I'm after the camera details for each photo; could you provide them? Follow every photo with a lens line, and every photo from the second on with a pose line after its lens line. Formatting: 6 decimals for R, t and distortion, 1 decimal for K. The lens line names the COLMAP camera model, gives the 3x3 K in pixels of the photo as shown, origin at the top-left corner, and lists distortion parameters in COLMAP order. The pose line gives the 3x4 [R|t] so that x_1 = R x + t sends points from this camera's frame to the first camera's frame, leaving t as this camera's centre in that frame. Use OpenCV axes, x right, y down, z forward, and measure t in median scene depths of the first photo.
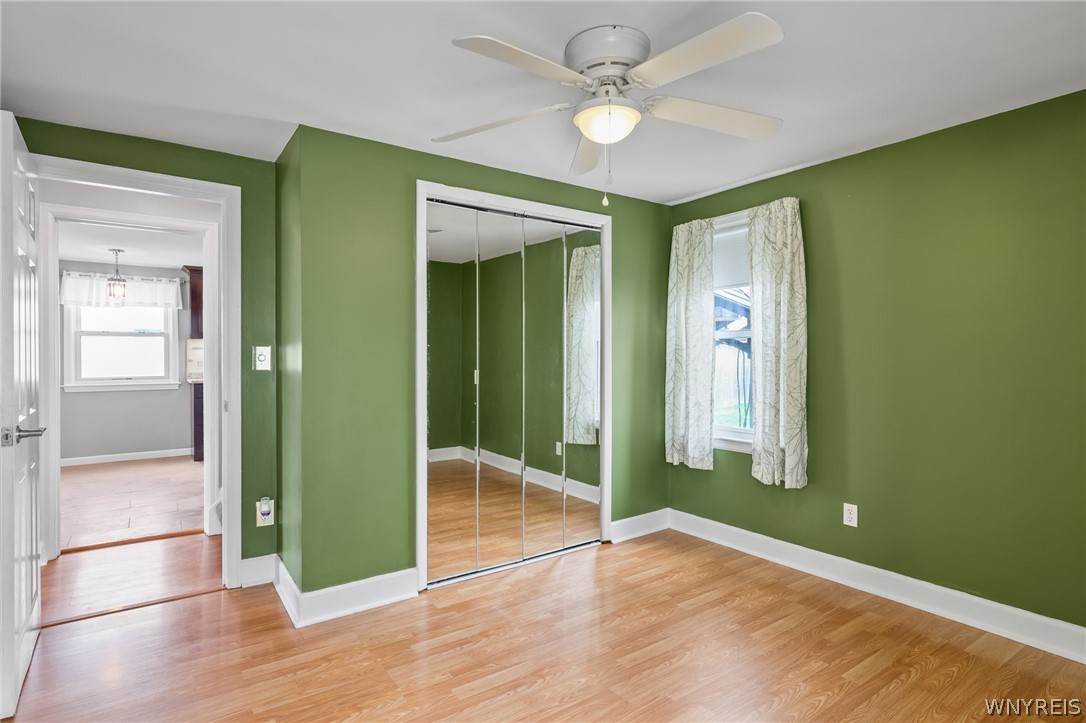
lens RADIAL K [[559.8, 0, 534.0], [0, 559.8, 364.8], [0, 0, 1]] dist [0.010669, 0.000952]
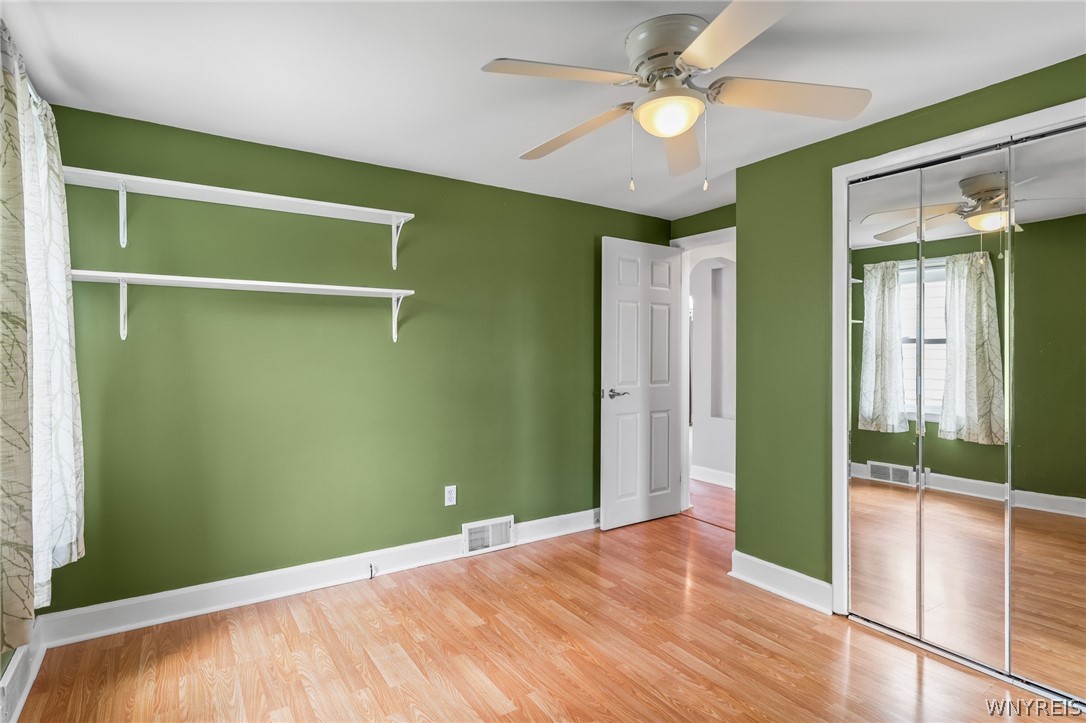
lens RADIAL K [[559.8, 0, 537.0], [0, 559.8, 355.1], [0, 0, 1]] dist [0.010669, 0.000952]
pose [[-0.027118, 0.001304, -0.999631, 0.780689], [-0.023143, 0.999730, 0.001932, -0.009202], [0.999364, 0.023186, -0.027080, 0.564467]]
